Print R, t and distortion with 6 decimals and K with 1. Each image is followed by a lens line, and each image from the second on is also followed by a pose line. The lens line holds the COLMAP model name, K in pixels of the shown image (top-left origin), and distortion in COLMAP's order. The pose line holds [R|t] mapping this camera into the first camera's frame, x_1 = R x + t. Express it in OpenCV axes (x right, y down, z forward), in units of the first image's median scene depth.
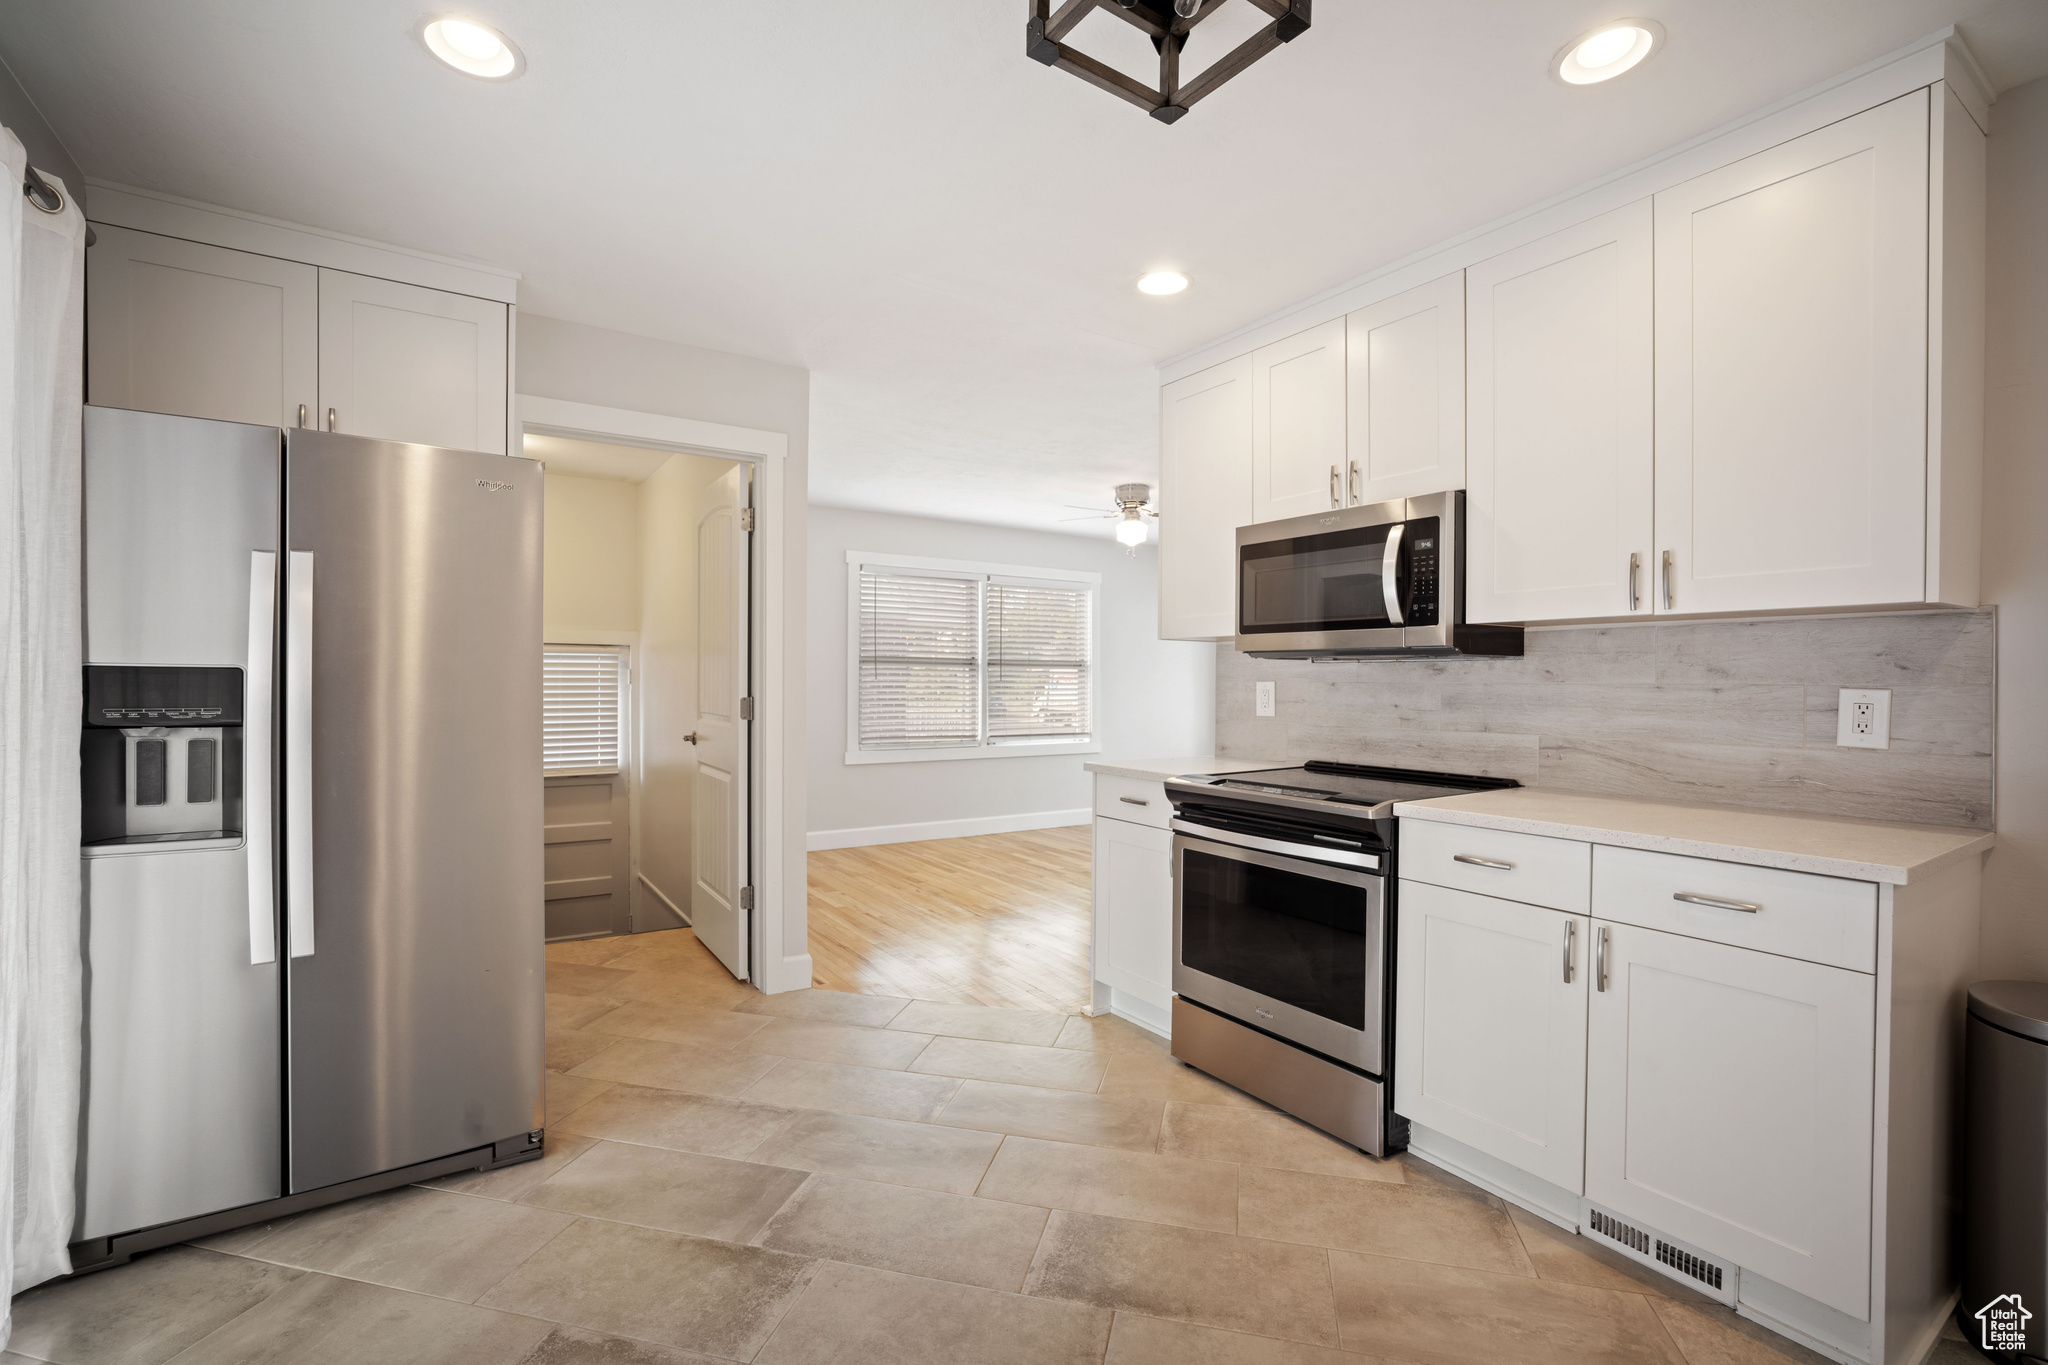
lens RADIAL K [[890.6, 0, 1021.0], [0, 890.6, 672.8], [0, 0, 1]] dist [-0.021861, 0.000791]
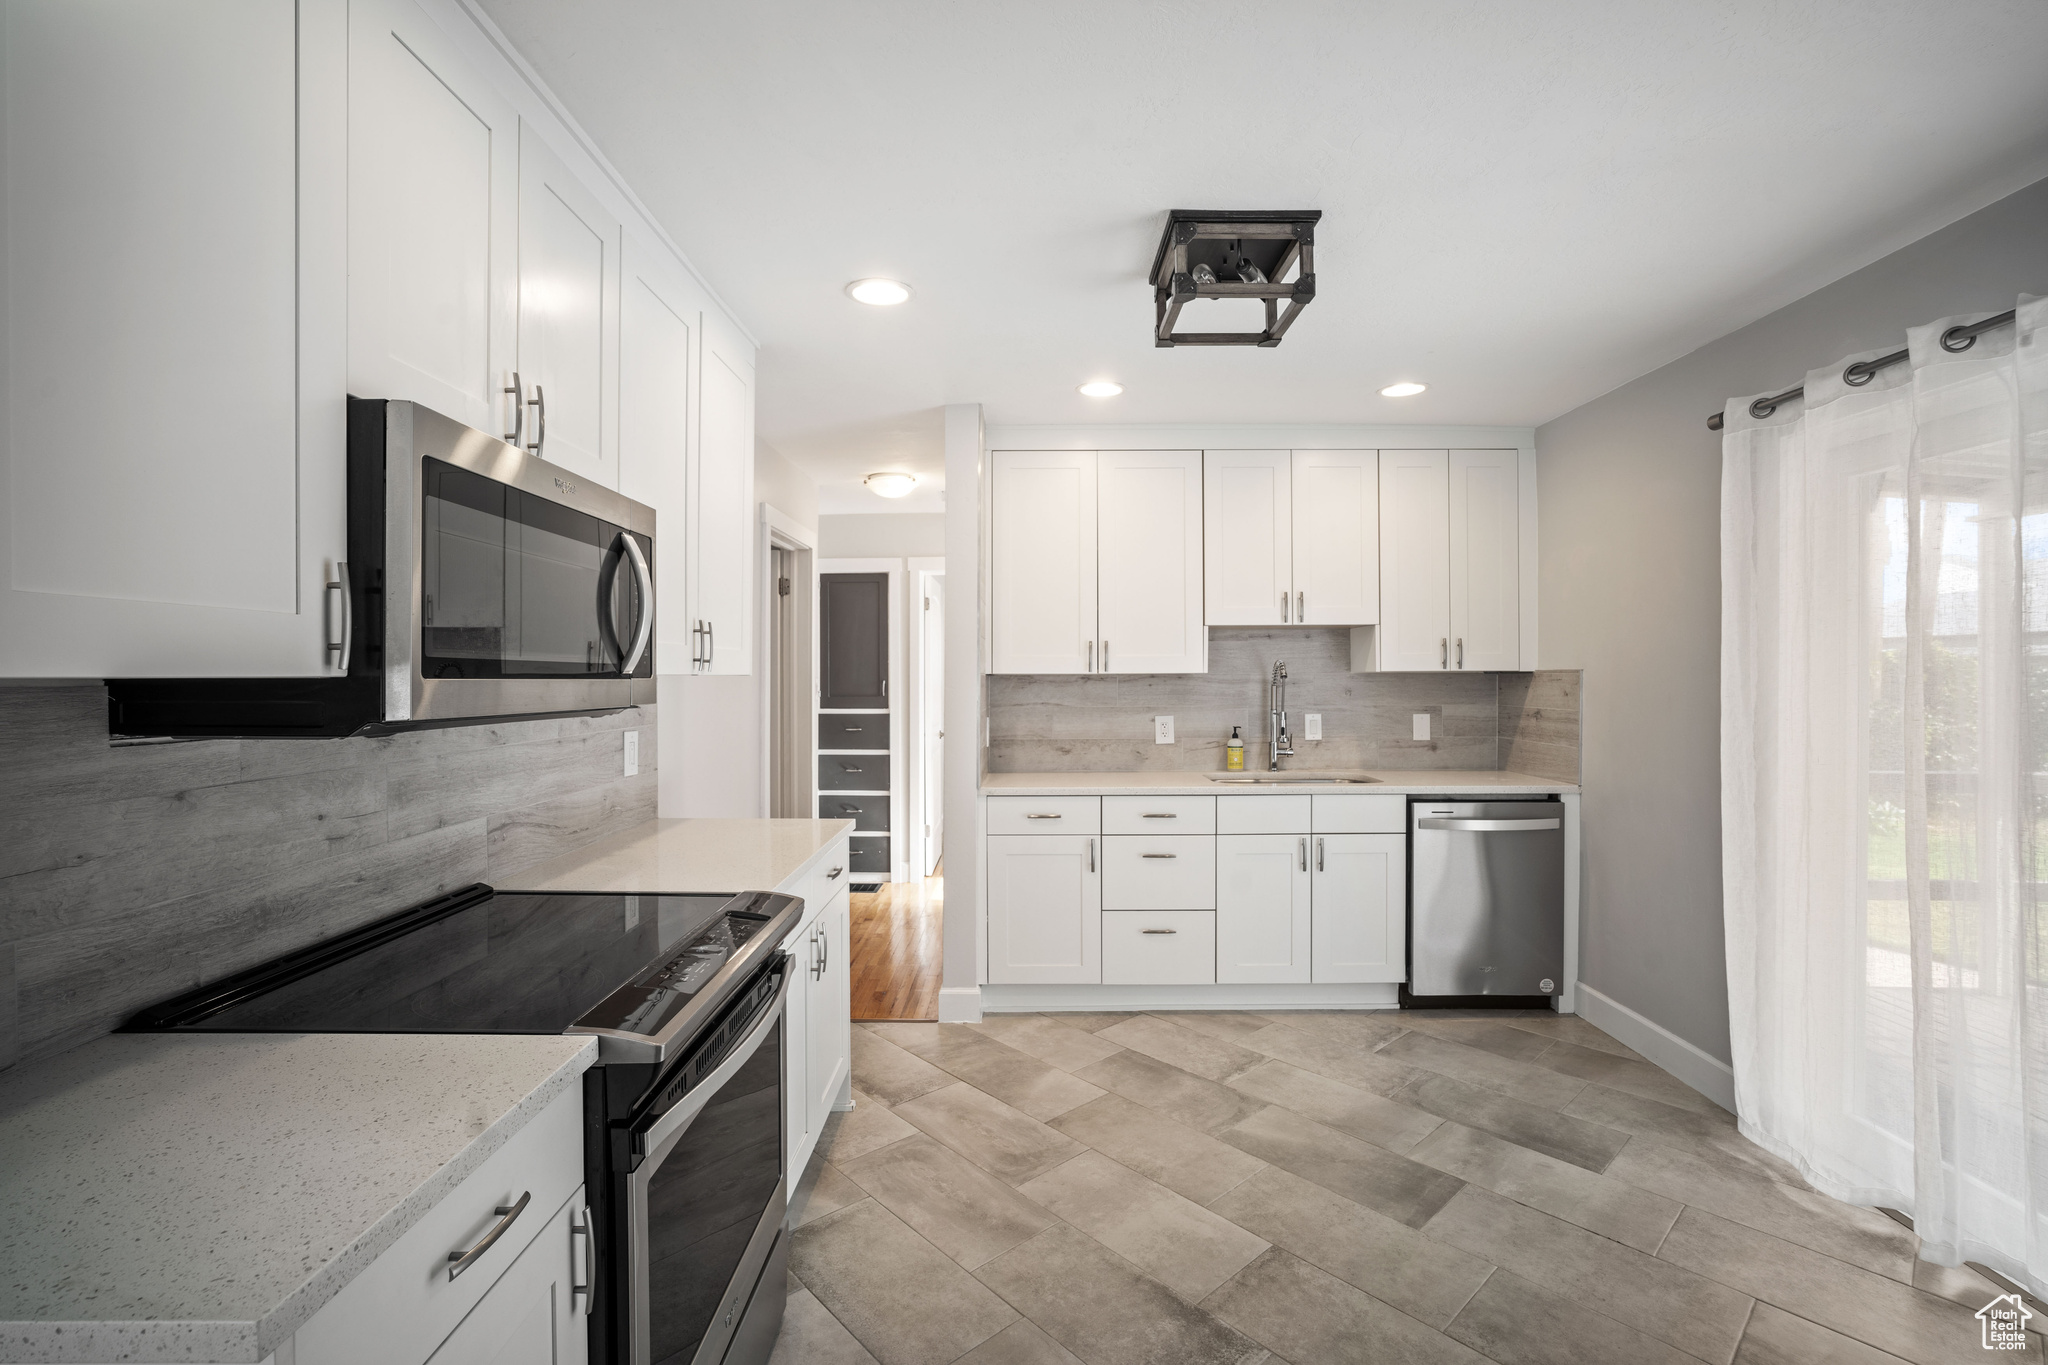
lens RADIAL K [[890.6, 0, 1021.0], [0, 890.6, 672.8], [0, 0, 1]] dist [-0.021861, 0.000791]
pose [[-0.830900, -0.003554, 0.556411, -0.219916], [-0.007312, 0.999963, -0.004533, -0.052857], [-0.556374, -0.007835, -0.830895, 1.374116]]
